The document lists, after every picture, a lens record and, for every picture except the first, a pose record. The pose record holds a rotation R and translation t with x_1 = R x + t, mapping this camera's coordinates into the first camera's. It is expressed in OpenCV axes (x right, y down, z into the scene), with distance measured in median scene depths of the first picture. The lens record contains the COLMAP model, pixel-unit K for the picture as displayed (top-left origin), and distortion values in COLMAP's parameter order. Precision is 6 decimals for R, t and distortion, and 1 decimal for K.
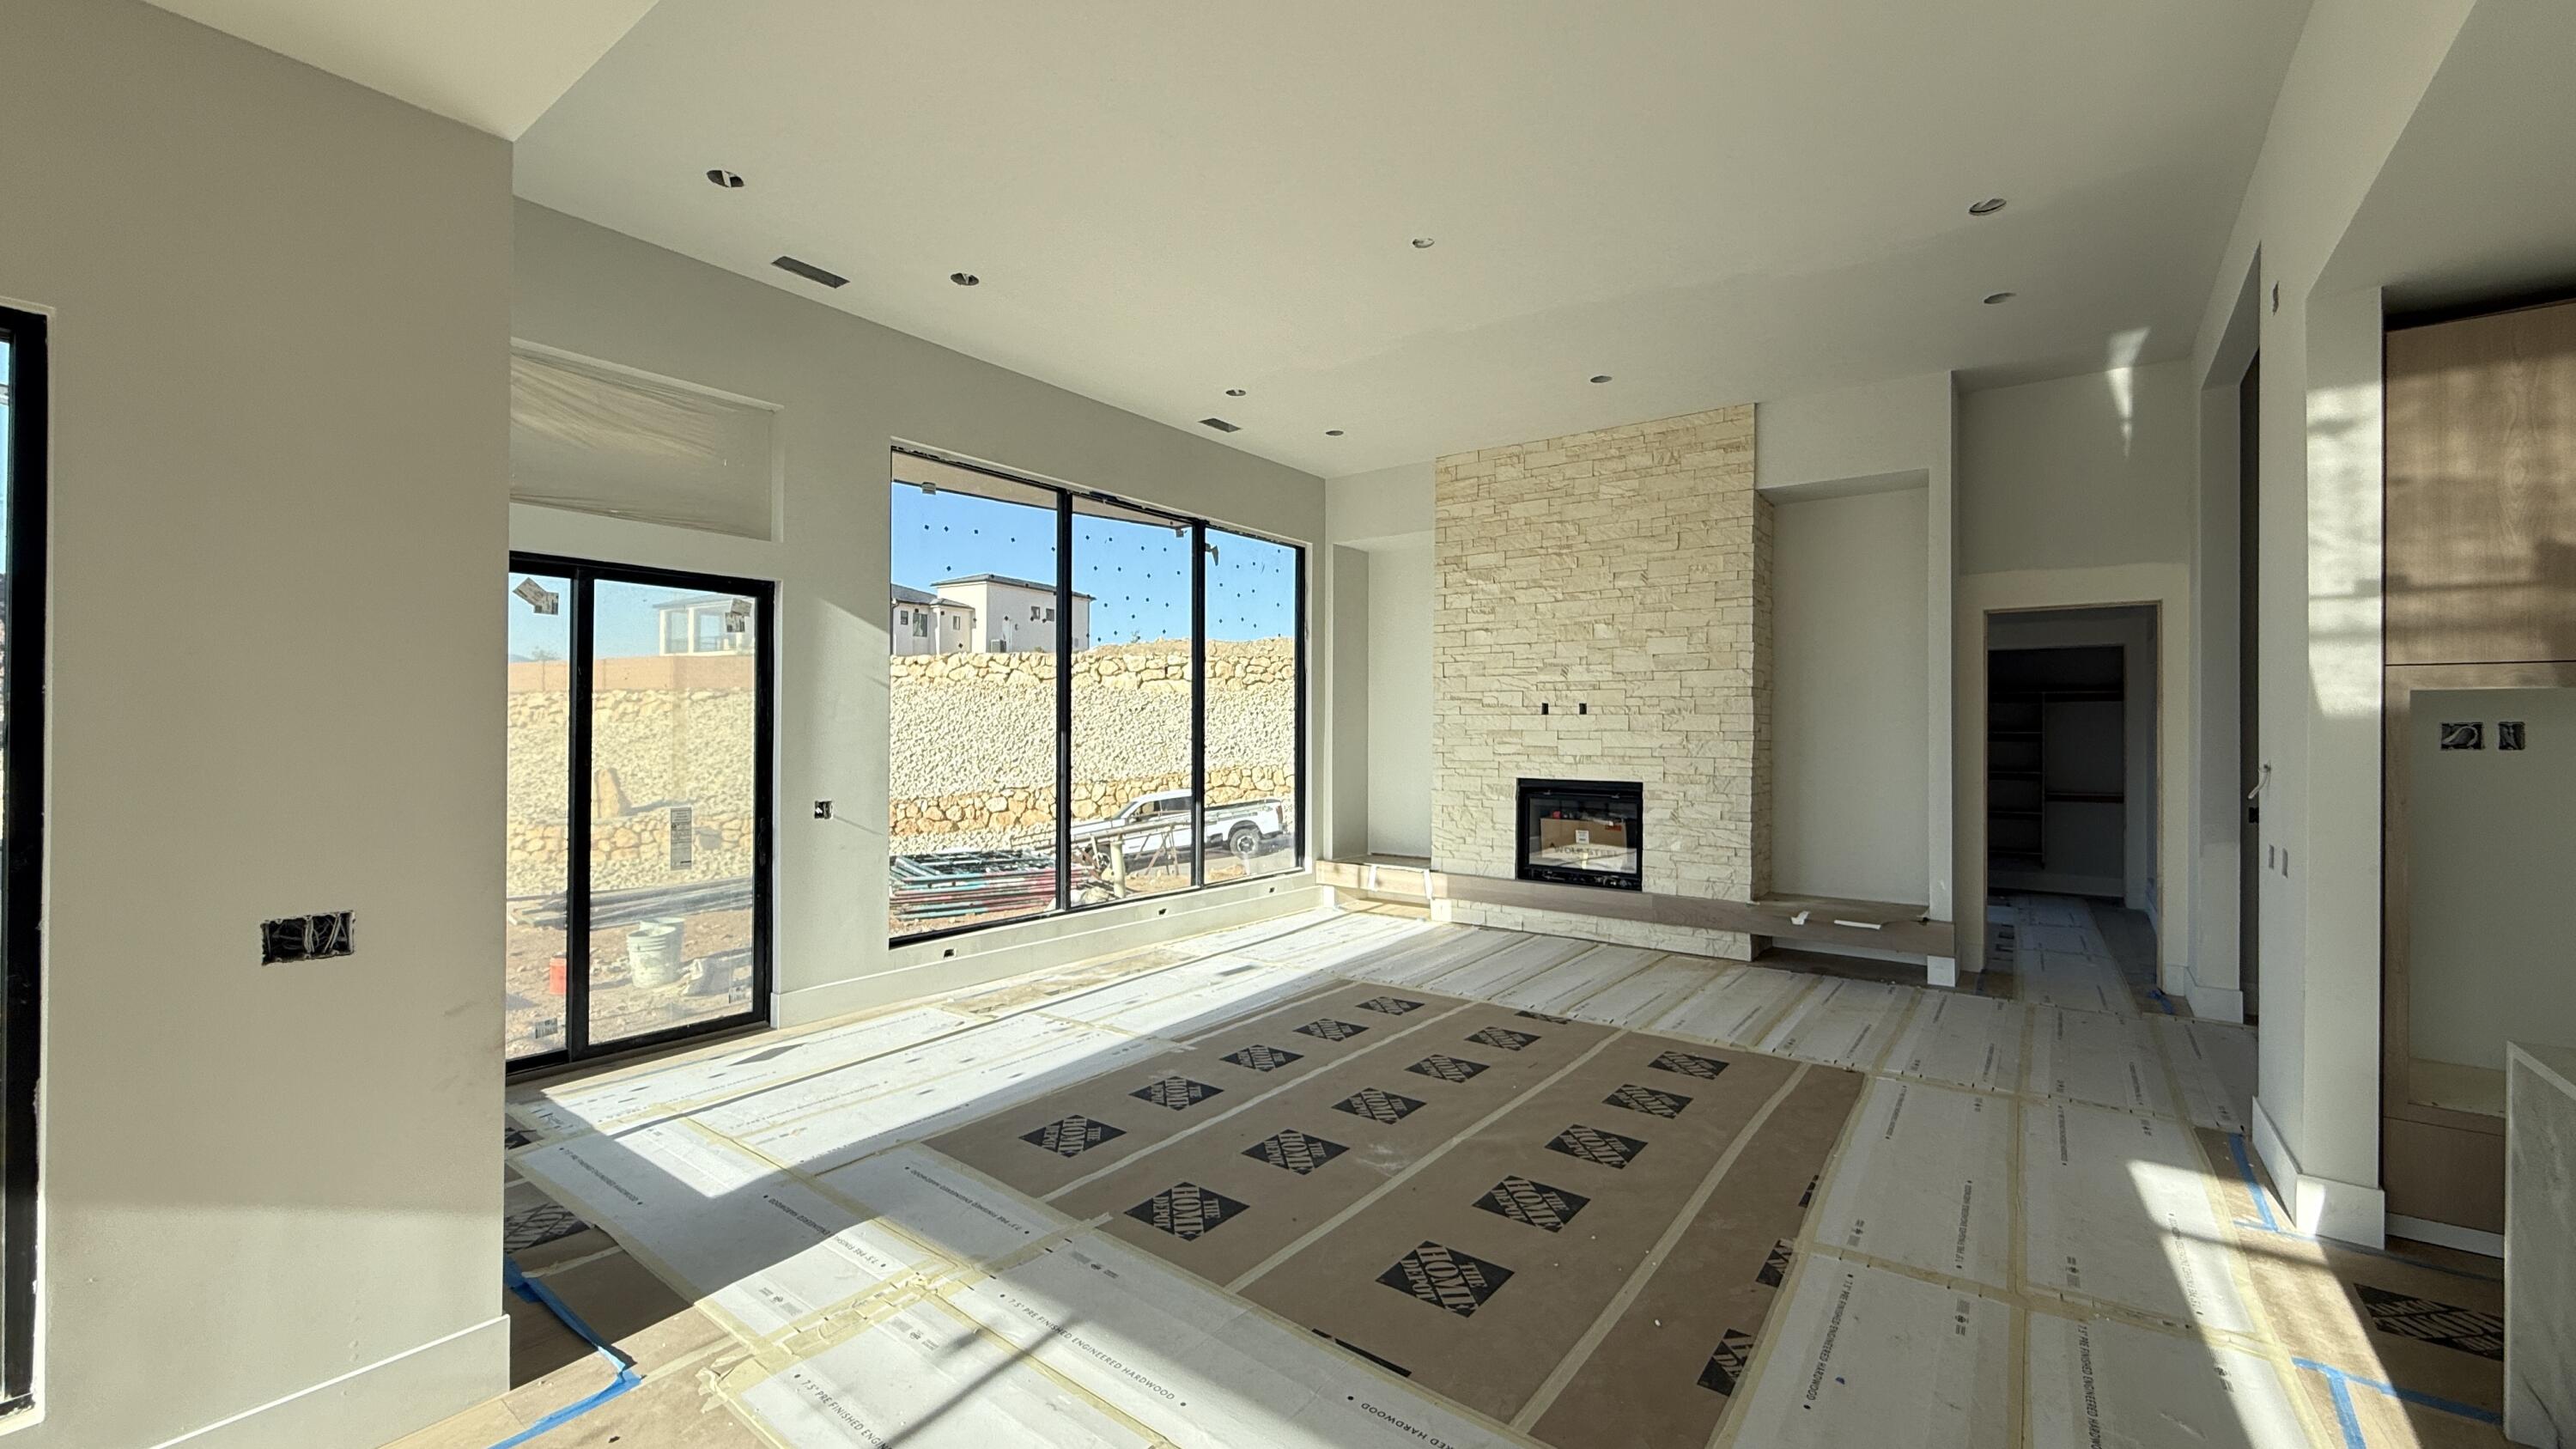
lens RADIAL K [[1024.6, 0, 1286.6], [0, 1024.6, 728.5], [0, 0, 1]] dist [0.001363, 0.000495]
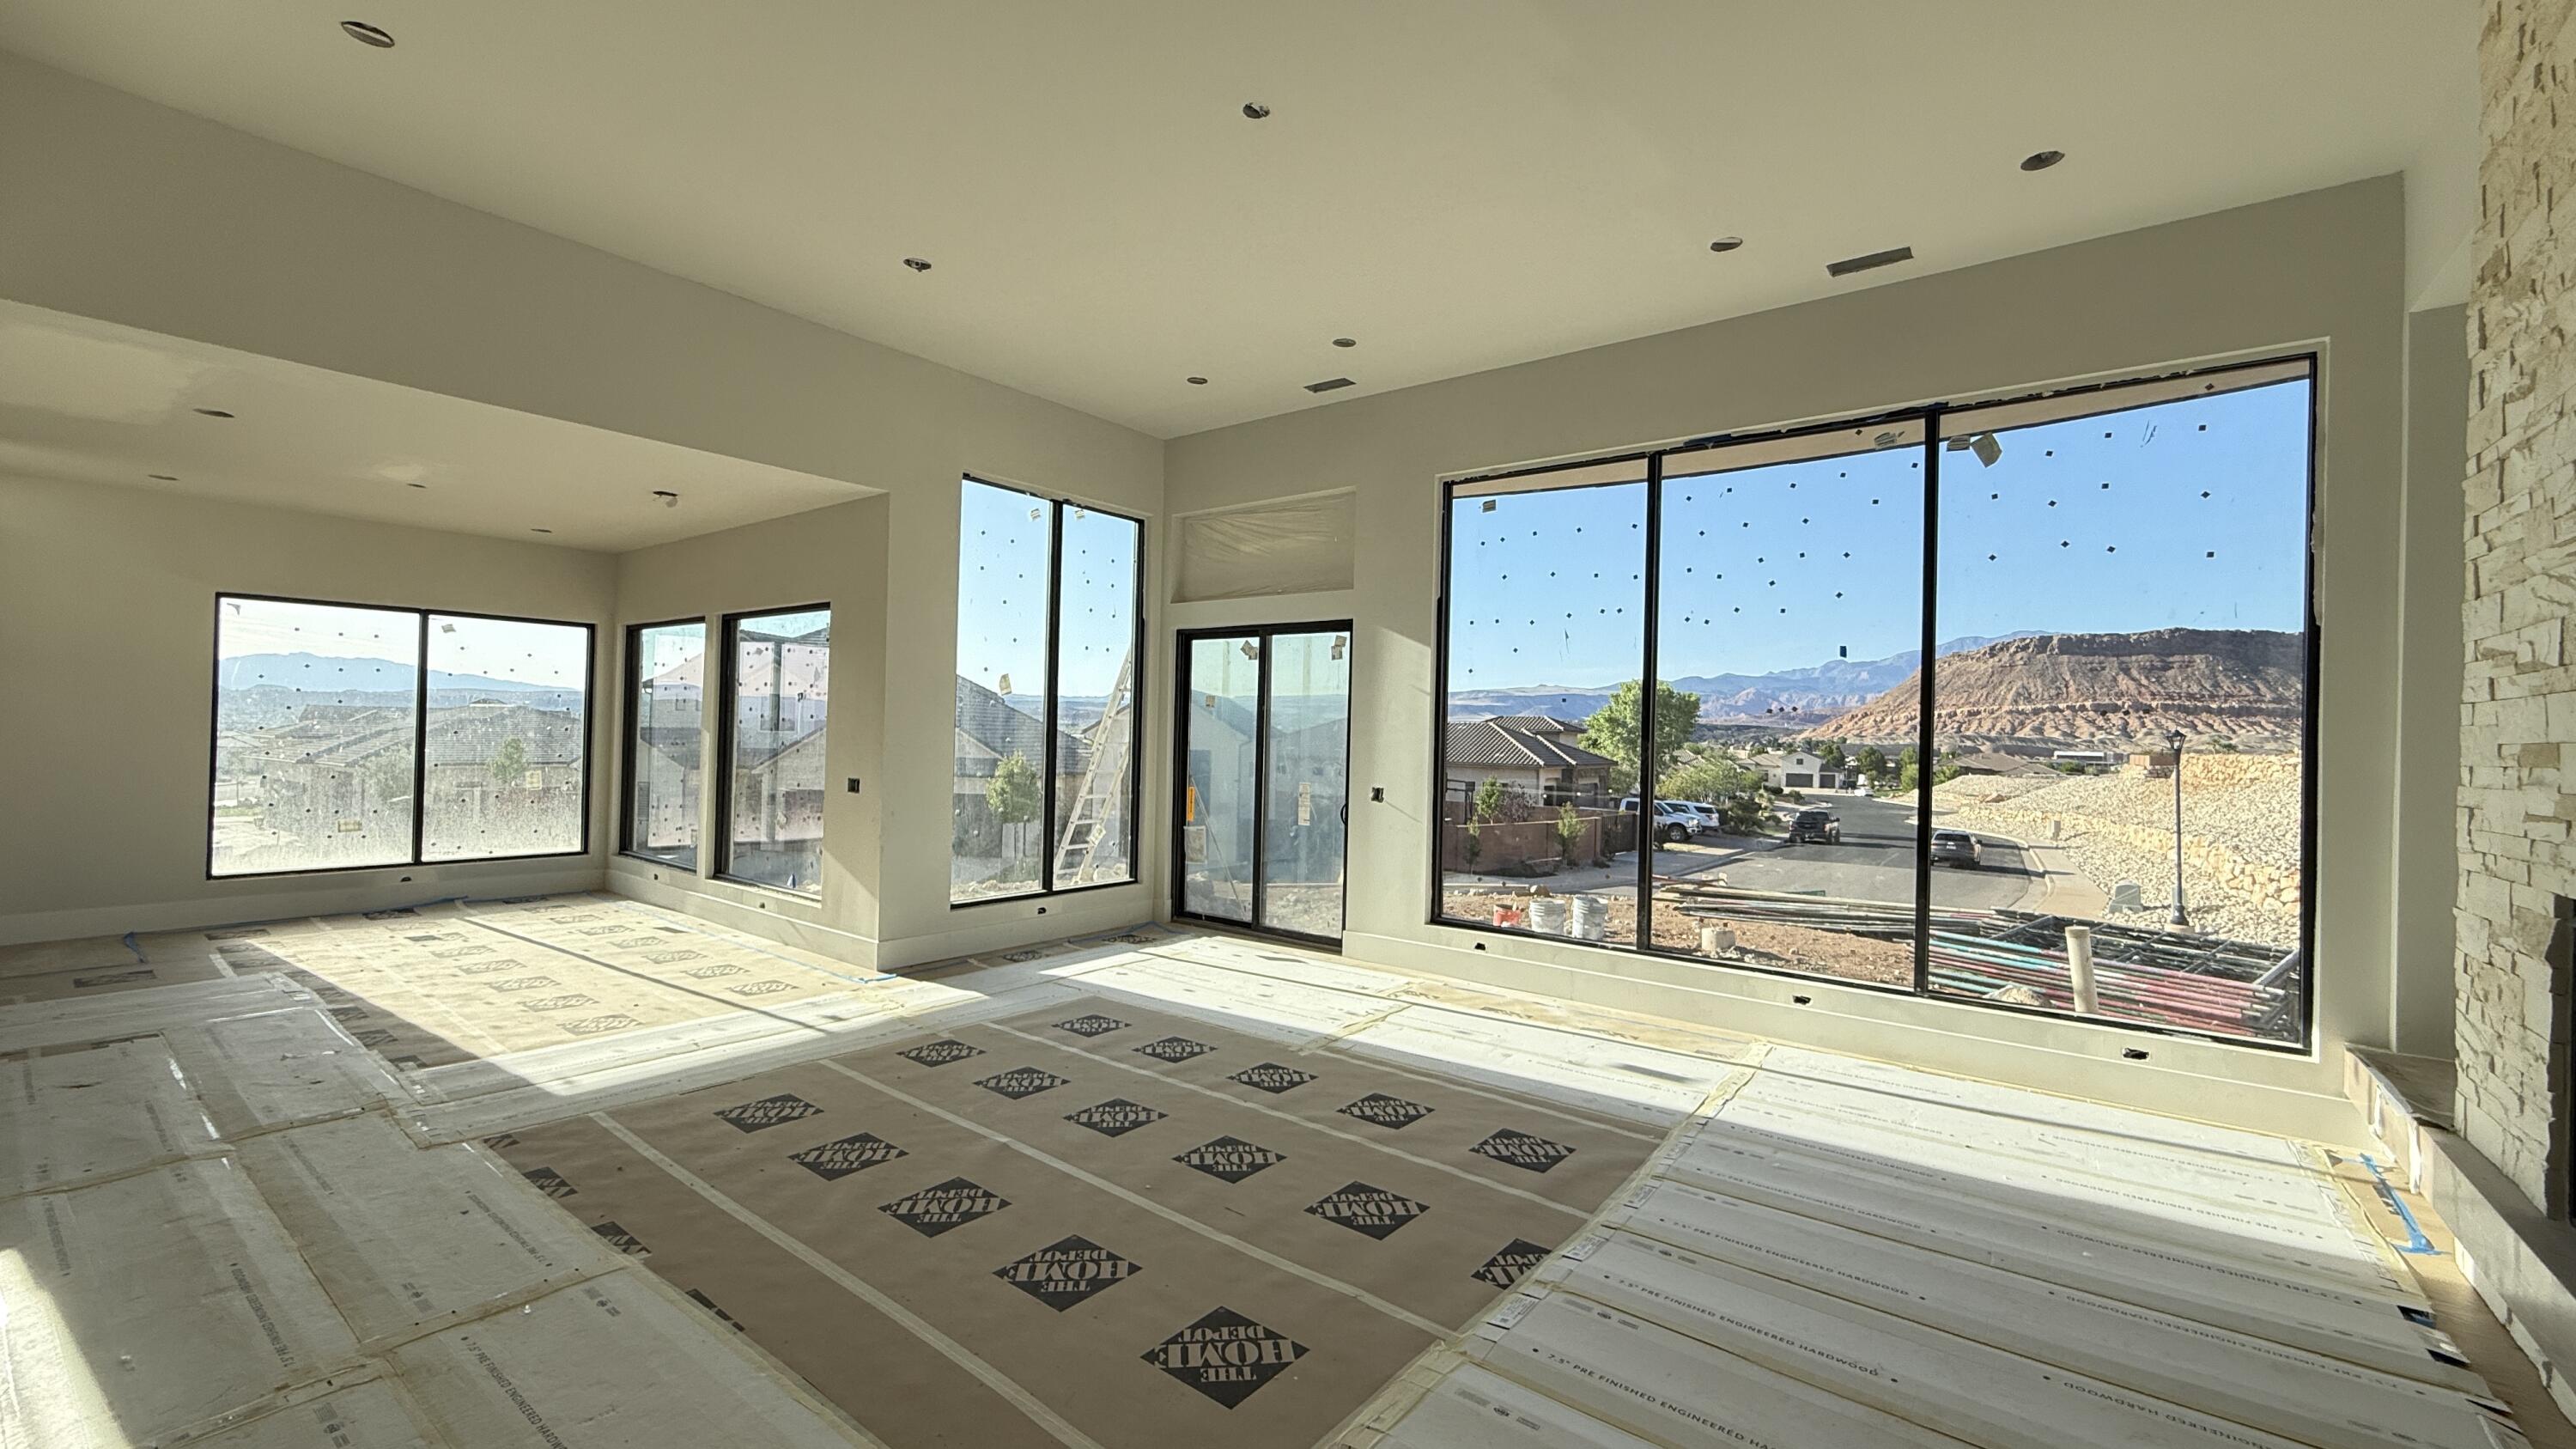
lens RADIAL K [[1024.6, 0, 1281.6], [0, 1024.6, 732.1], [0, 0, 1]] dist [0.001363, 0.000495]
pose [[-0.016342, -0.005899, -0.999849, 0.854837], [-0.025183, 0.999668, -0.005486, 0.013540], [0.999549, 0.025090, -0.016485, 0.961364]]
